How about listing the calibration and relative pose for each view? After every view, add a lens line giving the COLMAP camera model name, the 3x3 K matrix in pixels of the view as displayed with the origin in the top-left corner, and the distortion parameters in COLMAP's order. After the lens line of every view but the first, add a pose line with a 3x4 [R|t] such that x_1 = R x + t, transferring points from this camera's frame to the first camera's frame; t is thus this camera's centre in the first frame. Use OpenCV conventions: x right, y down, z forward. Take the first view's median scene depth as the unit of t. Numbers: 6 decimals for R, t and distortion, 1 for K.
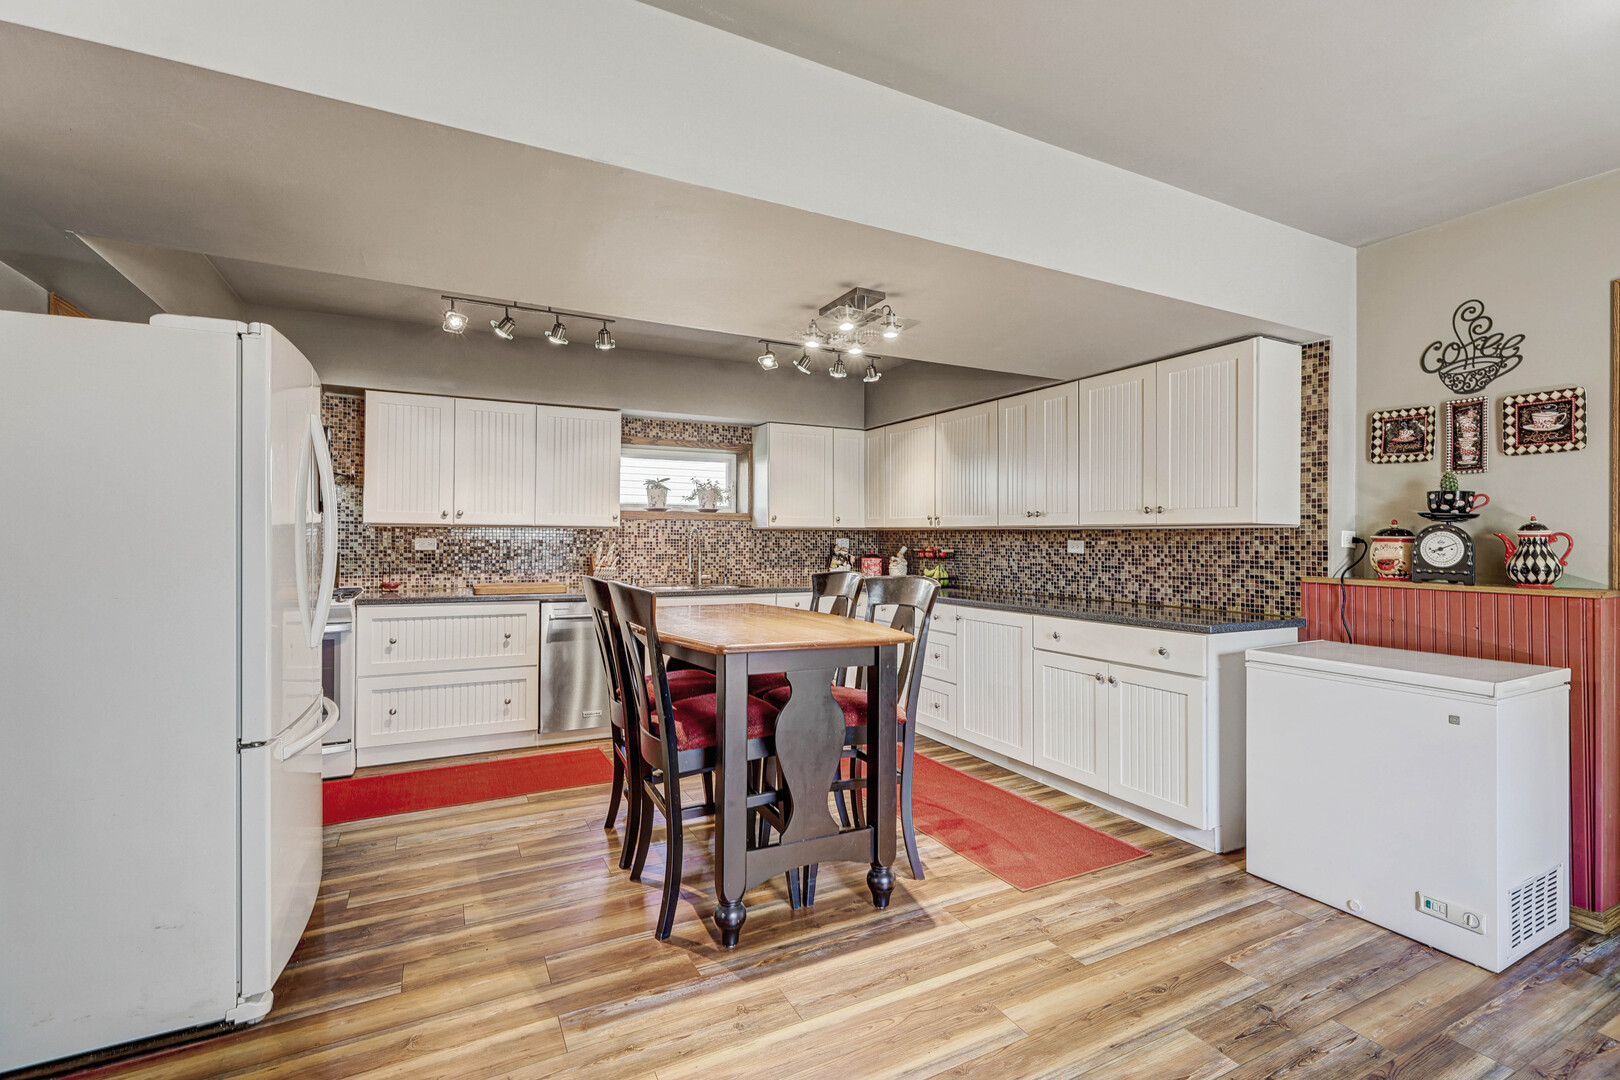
lens RADIAL K [[721.5, 0, 816.1], [0, 721.5, 535.4], [0, 0, 1]] dist [-0.001797, -0.001071]
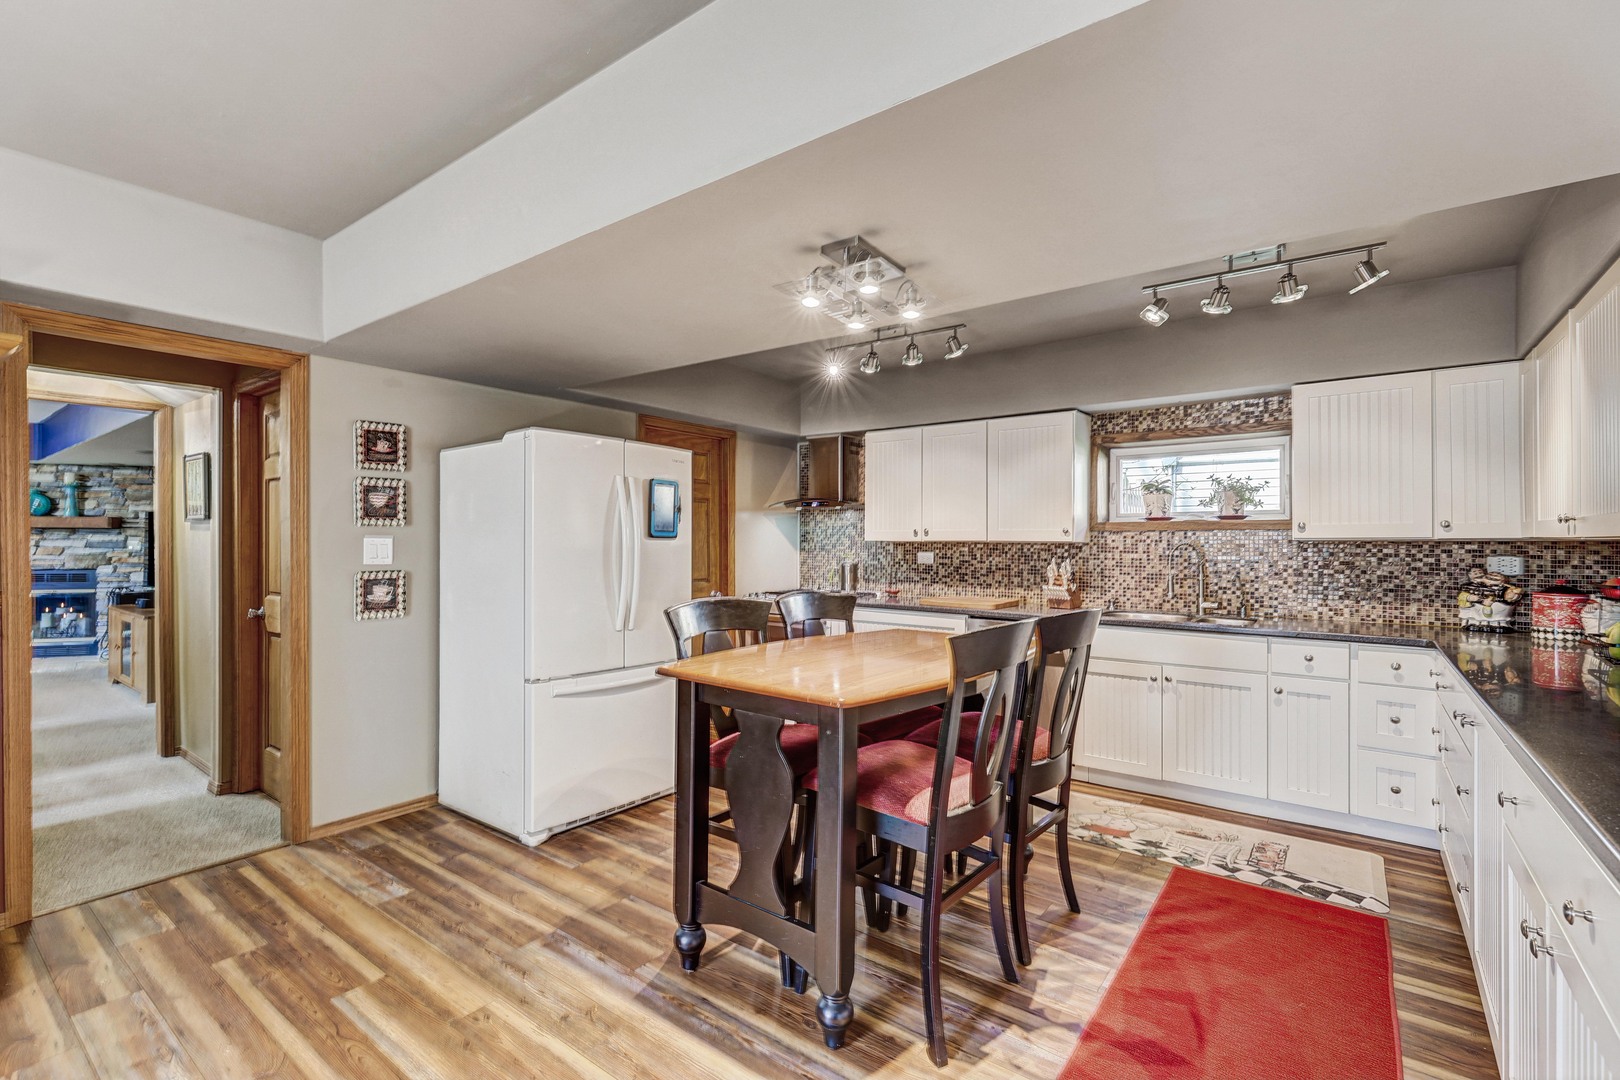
lens RADIAL K [[721.5, 0, 811.4], [0, 721.5, 550.1], [0, 0, 1]] dist [-0.001797, -0.001071]
pose [[0.434537, 0.006007, -0.900634, 0.418699], [0.004351, 0.999952, 0.008769, -0.010891], [0.900643, -0.007730, 0.434490, 0.355048]]
